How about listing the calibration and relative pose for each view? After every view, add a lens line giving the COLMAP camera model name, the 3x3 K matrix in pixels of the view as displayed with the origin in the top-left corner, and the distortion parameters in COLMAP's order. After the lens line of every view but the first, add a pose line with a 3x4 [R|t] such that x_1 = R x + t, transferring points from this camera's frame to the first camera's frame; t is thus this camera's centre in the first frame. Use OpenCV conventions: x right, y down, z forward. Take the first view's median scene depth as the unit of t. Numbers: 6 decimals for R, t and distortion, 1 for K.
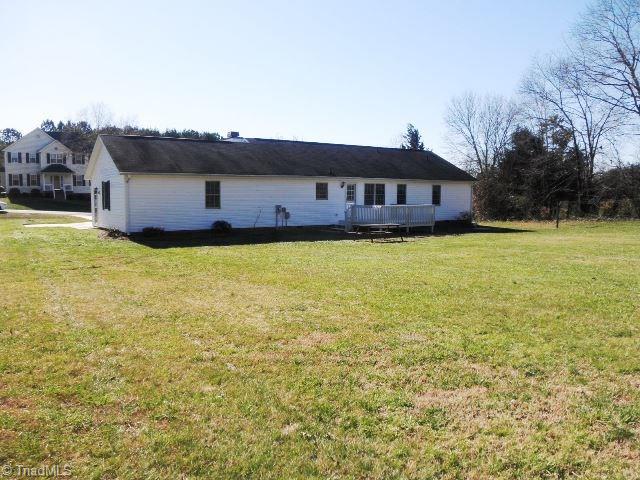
lens RADIAL K [[569.5, 0, 320.0], [0, 569.5, 240.0], [0, 0, 1]] dist [-0.196185, 0.222265]
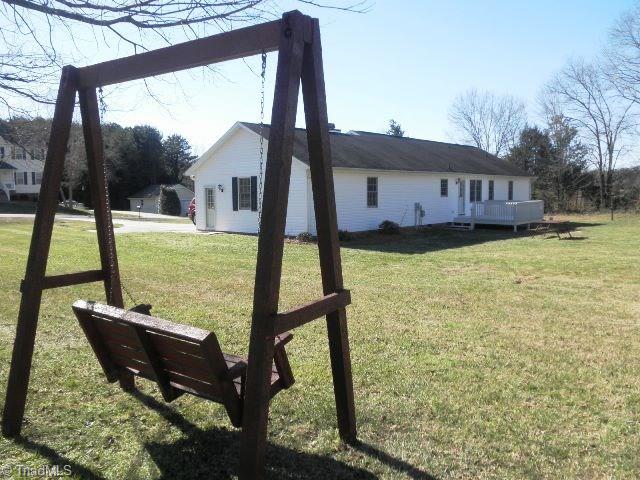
lens RADIAL K [[569.5, 0, 320.0], [0, 569.5, 240.0], [0, 0, 1]] dist [-0.196185, 0.222265]
pose [[0.972135, -0.029453, 0.232565, -0.400189], [0.027988, 0.999562, 0.009600, -0.011412], [-0.232746, -0.002824, 0.972533, 0.110018]]
